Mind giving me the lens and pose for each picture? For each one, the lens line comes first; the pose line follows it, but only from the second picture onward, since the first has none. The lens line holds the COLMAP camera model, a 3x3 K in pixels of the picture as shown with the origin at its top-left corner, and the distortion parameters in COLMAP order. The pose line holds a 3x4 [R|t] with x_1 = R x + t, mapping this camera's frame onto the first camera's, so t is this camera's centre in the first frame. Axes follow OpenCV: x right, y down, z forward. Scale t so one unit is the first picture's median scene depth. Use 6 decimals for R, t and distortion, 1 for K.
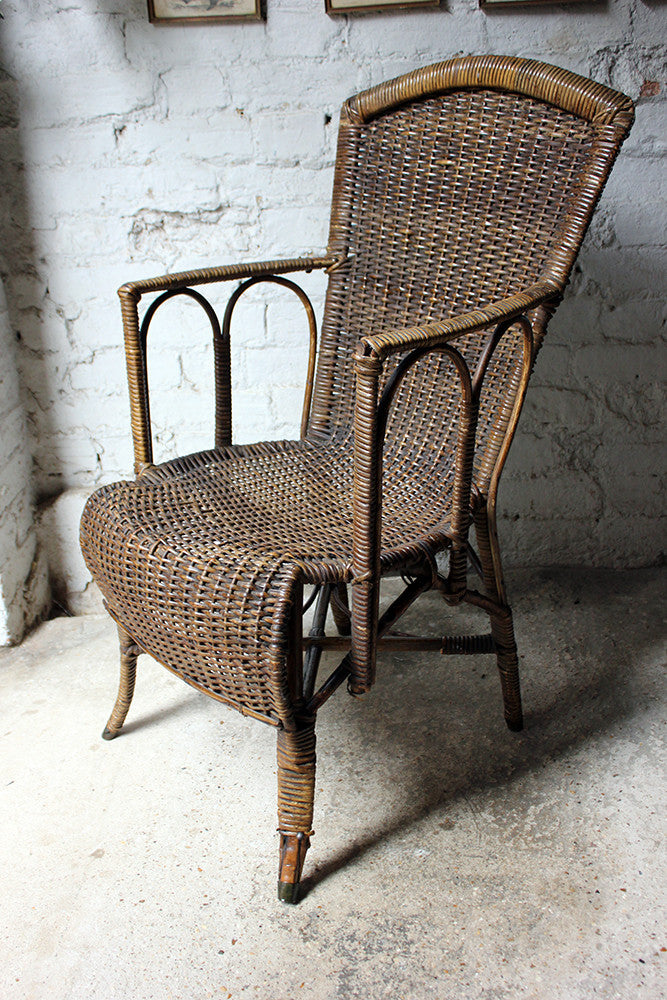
lens RADIAL K [[1012.1, 0, 340.1], [0, 1012.1, 498.8], [0, 0, 1]] dist [-0.066270, 0.000000]
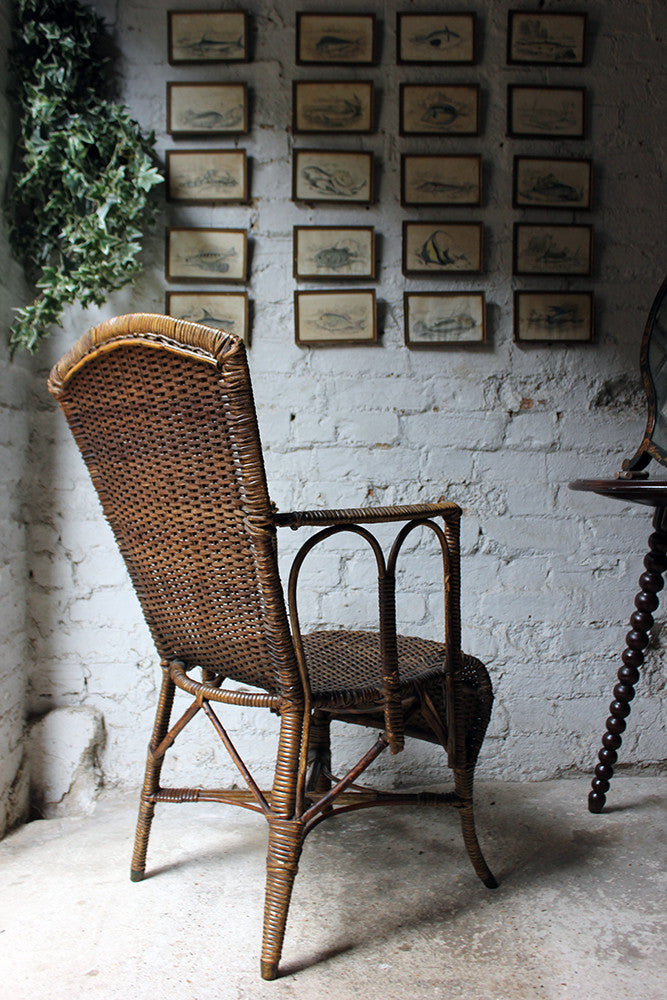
lens RADIAL K [[901.2, 0, 335.8], [0, 901.2, 519.5], [0, 0, 1]] dist [-0.108910, 0.061751]
pose [[0.994155, 0.037861, 0.101106, -0.069828], [0.001067, 0.933001, -0.359872, 0.177685], [-0.107957, 0.357876, 0.927507, -0.070107]]
